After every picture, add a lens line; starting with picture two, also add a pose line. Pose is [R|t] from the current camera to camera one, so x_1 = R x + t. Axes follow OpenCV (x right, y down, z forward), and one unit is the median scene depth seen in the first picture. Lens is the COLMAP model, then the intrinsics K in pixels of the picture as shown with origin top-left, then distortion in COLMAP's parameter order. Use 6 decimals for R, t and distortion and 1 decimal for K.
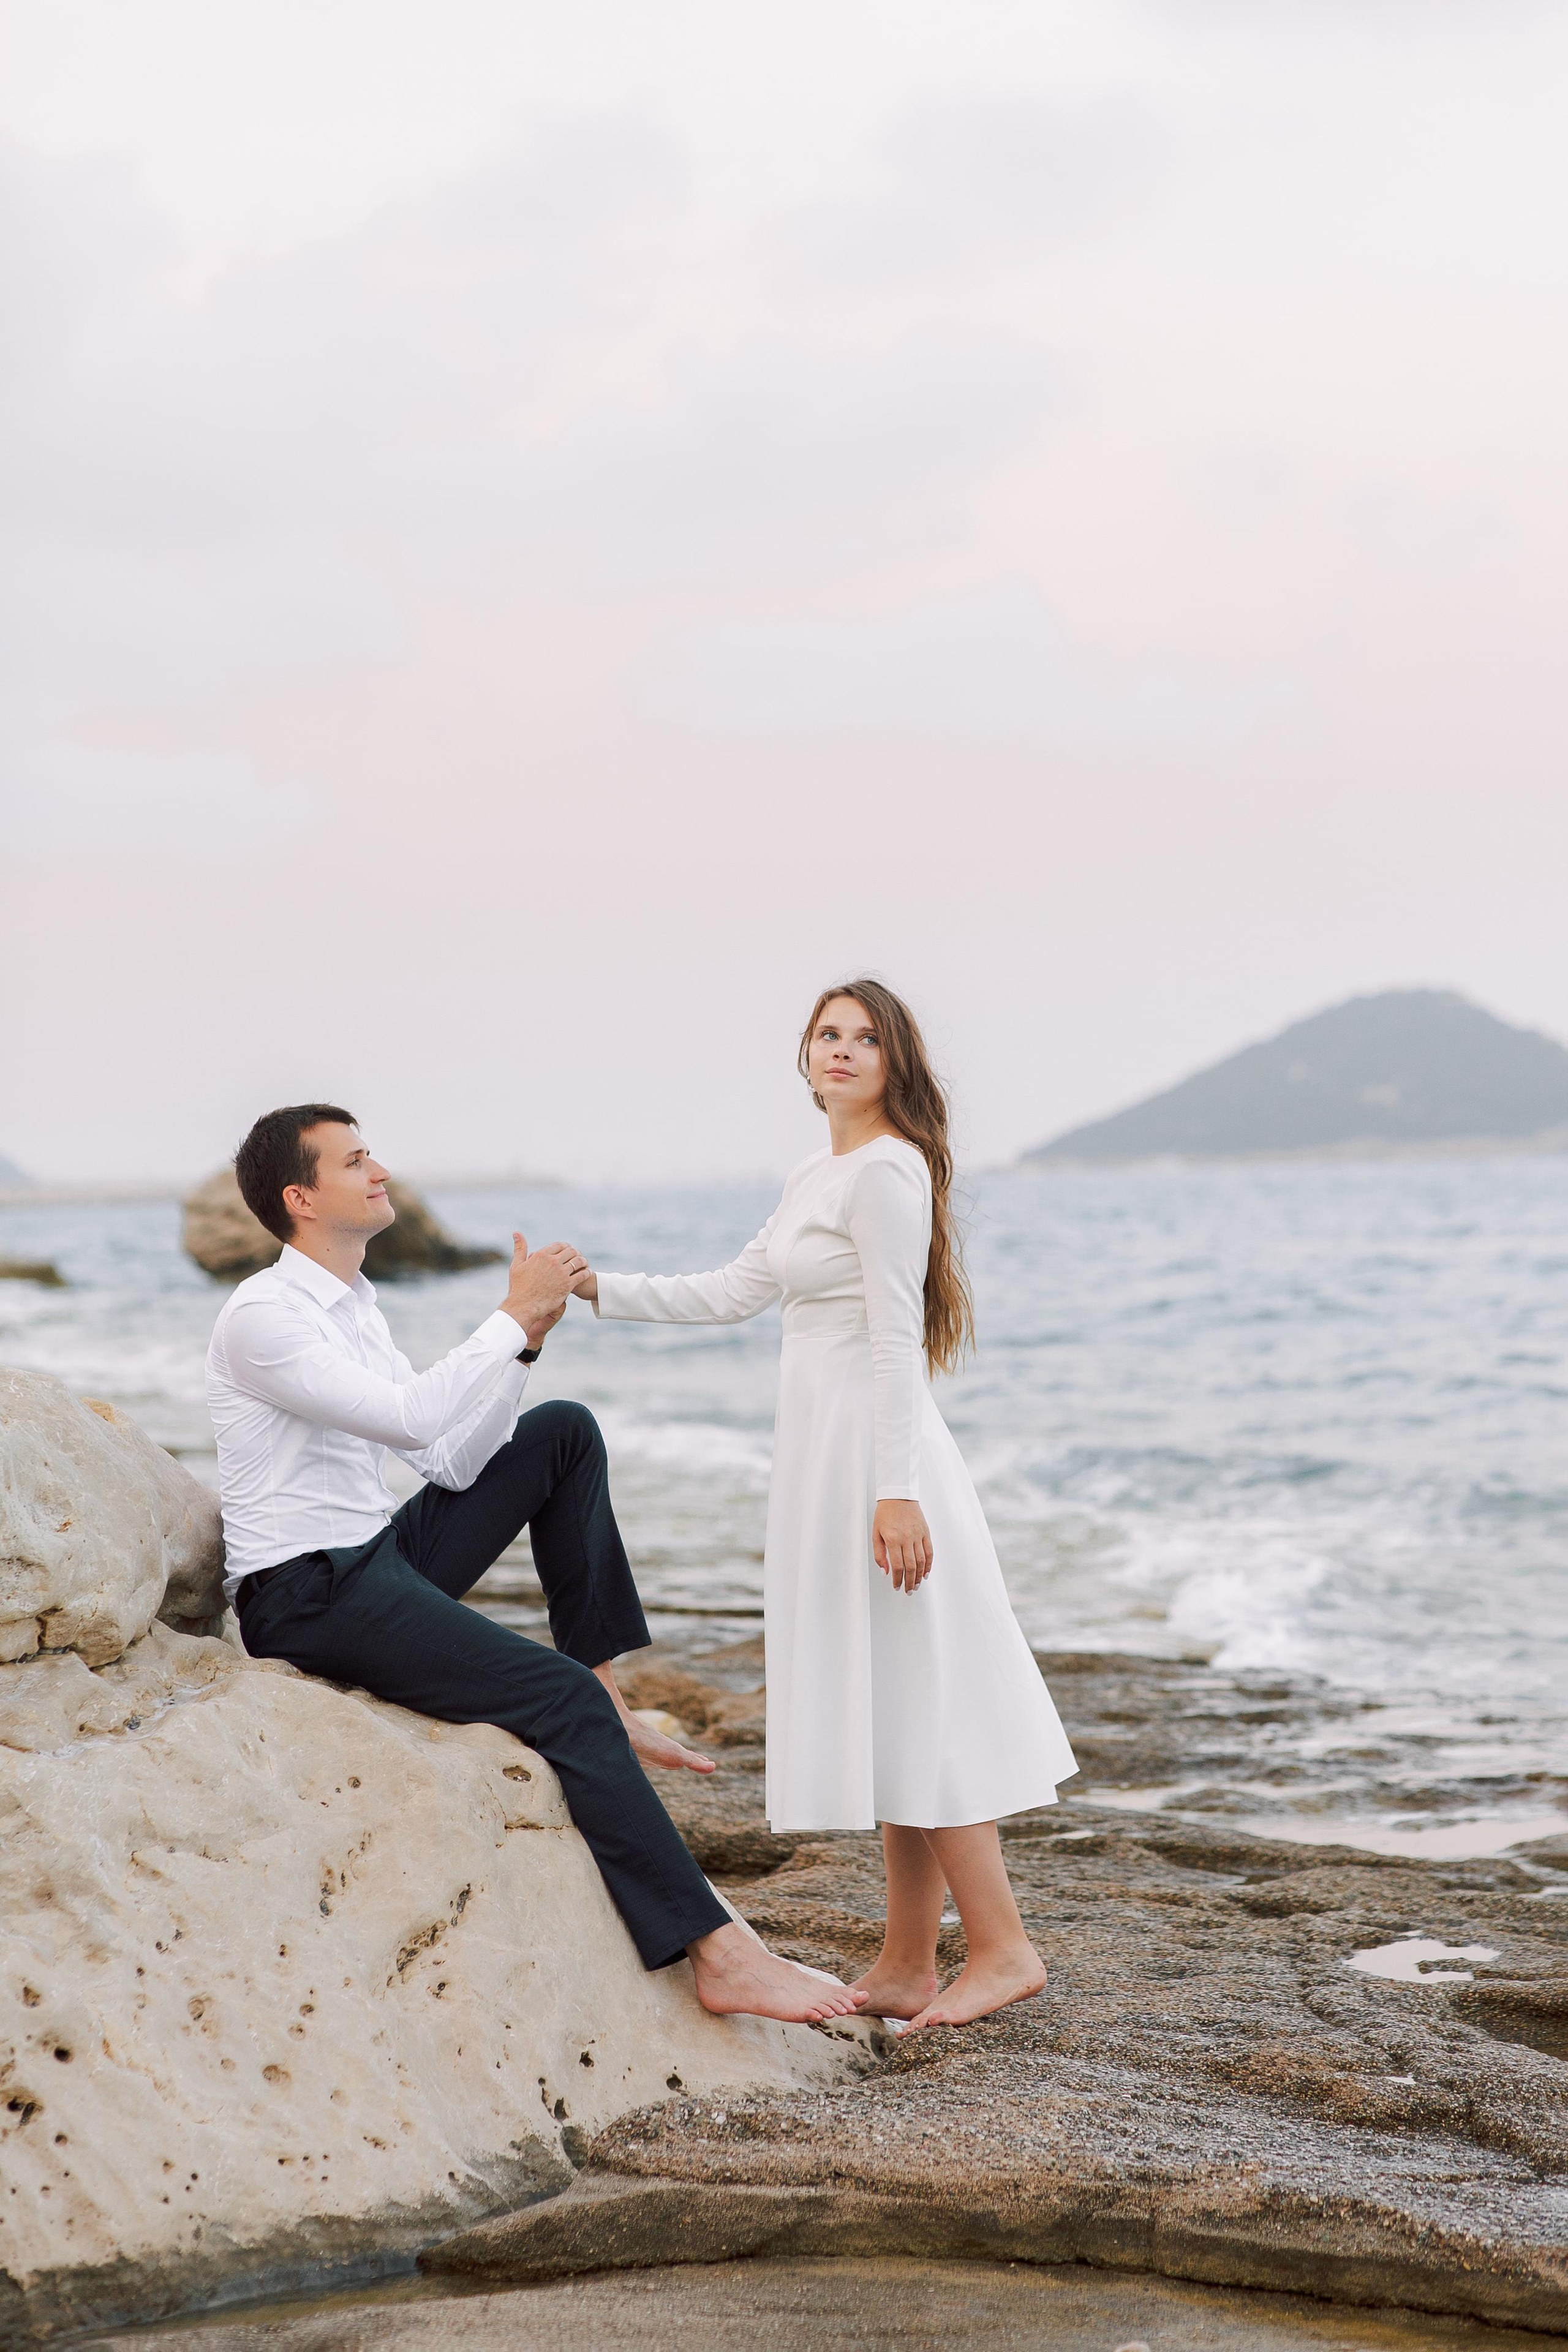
lens RADIAL K [[5856.0, 0, 784.0], [0, 5856.0, 1176.0], [0, 0, 1]] dist [0.122912, -0.352434]
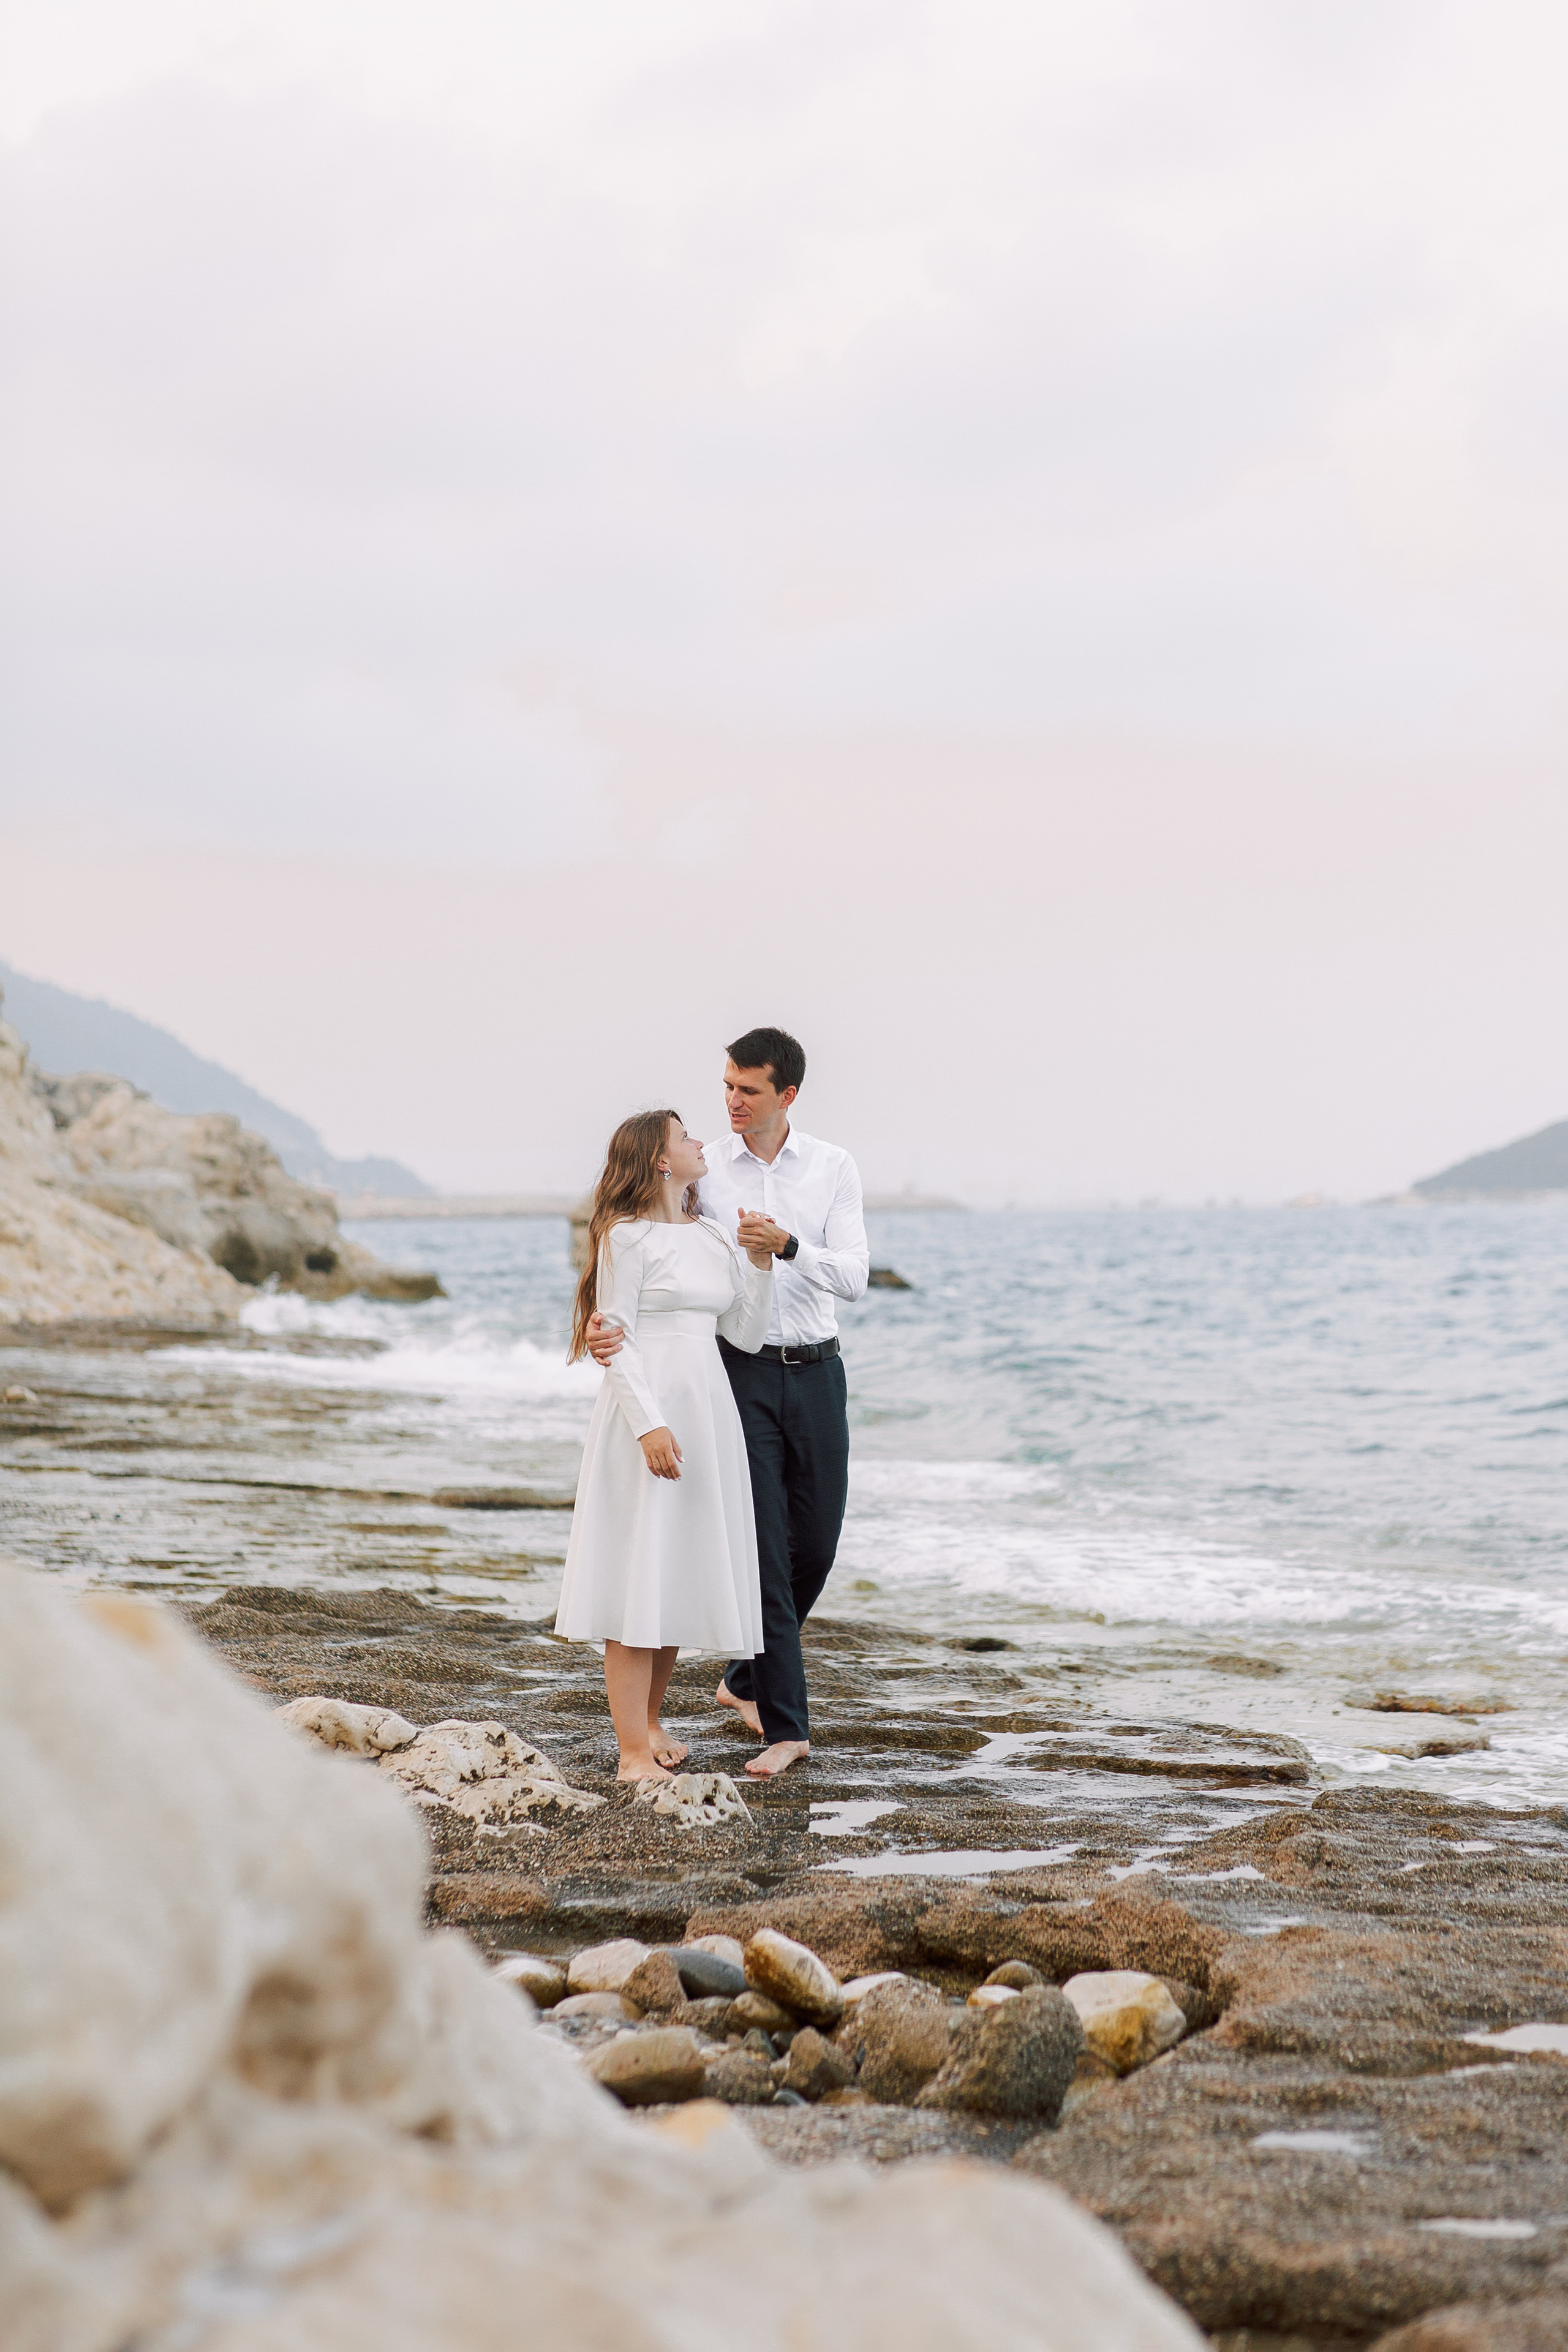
lens RADIAL K [[5856.0, 0, 784.0], [0, 5856.0, 1176.0], [0, 0, 1]] dist [0.122912, -0.352434]
pose [[0.997730, 0.010921, -0.066448, -0.020093], [-0.011107, 0.999935, -0.002428, 0.001859], [0.066418, 0.003161, 0.997787, 0.354094]]
